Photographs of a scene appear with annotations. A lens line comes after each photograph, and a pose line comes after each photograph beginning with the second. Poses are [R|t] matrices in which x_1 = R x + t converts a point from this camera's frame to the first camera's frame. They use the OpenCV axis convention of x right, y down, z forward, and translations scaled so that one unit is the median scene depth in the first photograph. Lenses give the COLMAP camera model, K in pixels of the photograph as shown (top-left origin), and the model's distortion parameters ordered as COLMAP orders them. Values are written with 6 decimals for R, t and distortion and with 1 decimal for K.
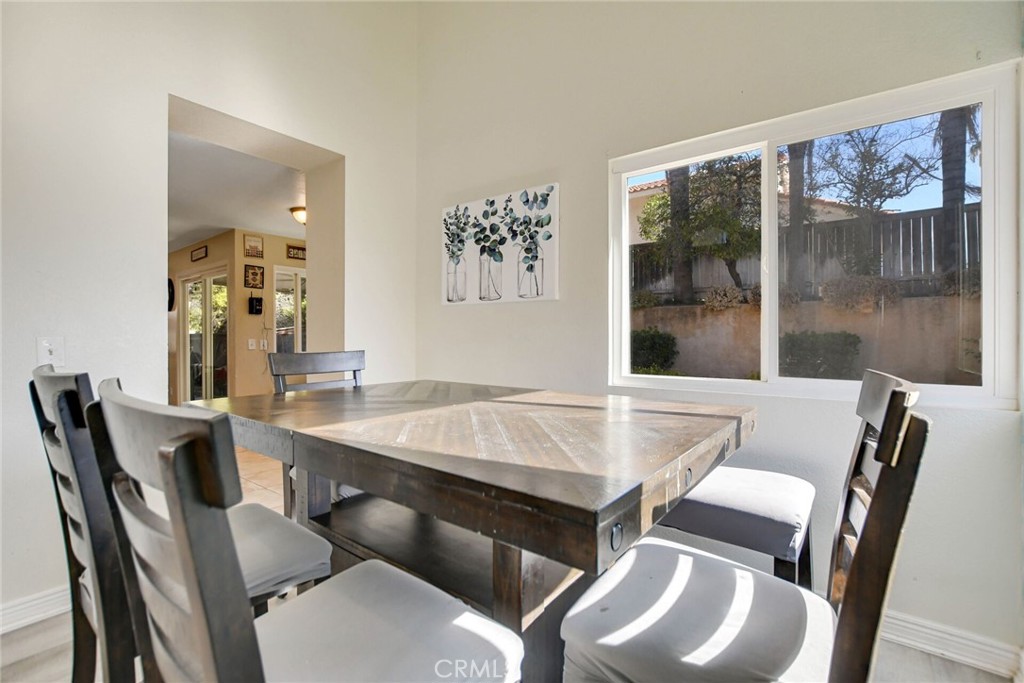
lens RADIAL K [[451.9, 0, 503.7], [0, 451.9, 338.2], [0, 0, 1]] dist [-0.021794, 0.002405]
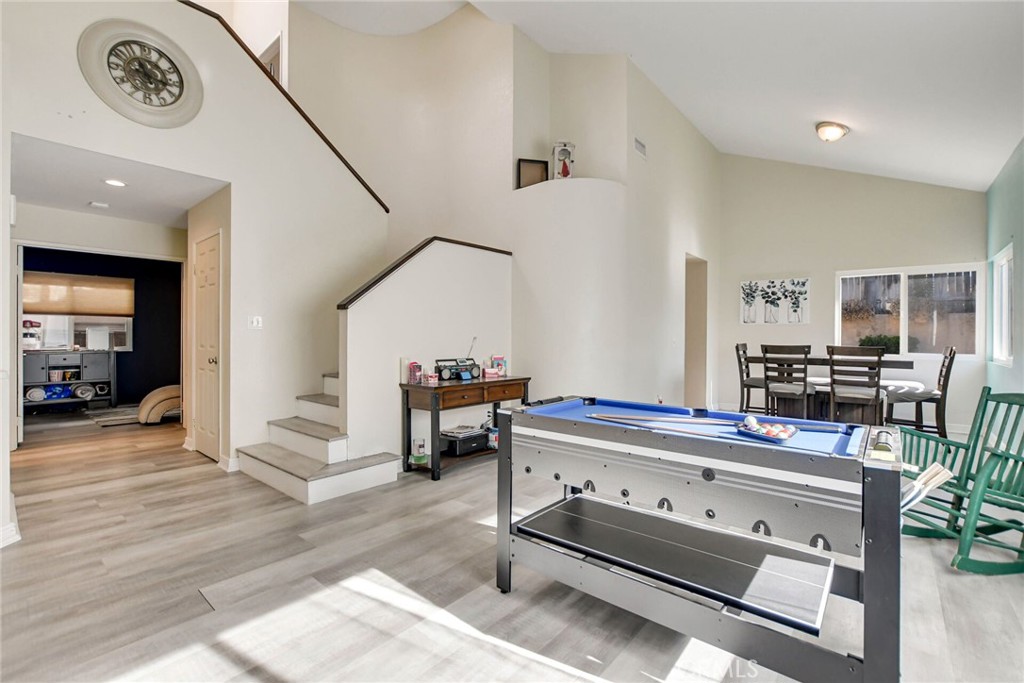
lens RADIAL K [[451.9, 0, 504.1], [0, 451.9, 339.6], [0, 0, 1]] dist [-0.021794, 0.002405]
pose [[0.998639, 0.006503, -0.051742, -1.339805], [-0.006266, 0.999969, 0.004754, 0.000963], [0.051771, -0.004423, 0.998649, -1.465281]]
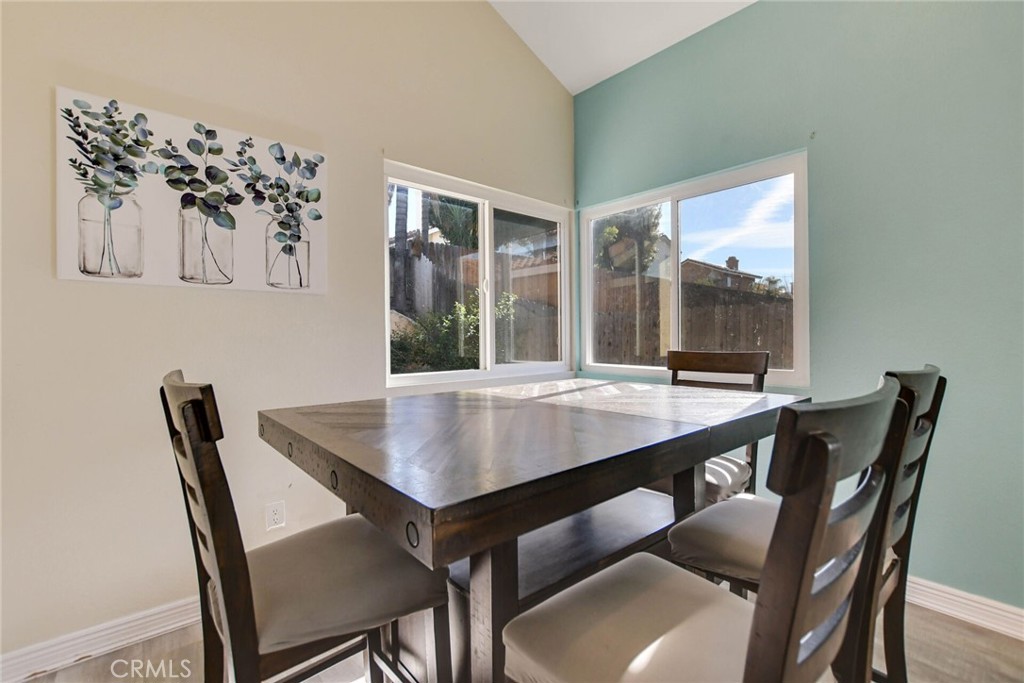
lens RADIAL K [[451.9, 0, 515.1], [0, 451.9, 345.2], [0, 0, 1]] dist [-0.021794, 0.002405]
pose [[0.188529, -0.022260, 0.981815, -0.585652], [0.009416, 0.999738, 0.020858, -0.005754], [-0.982022, 0.005312, 0.188690, 0.458909]]
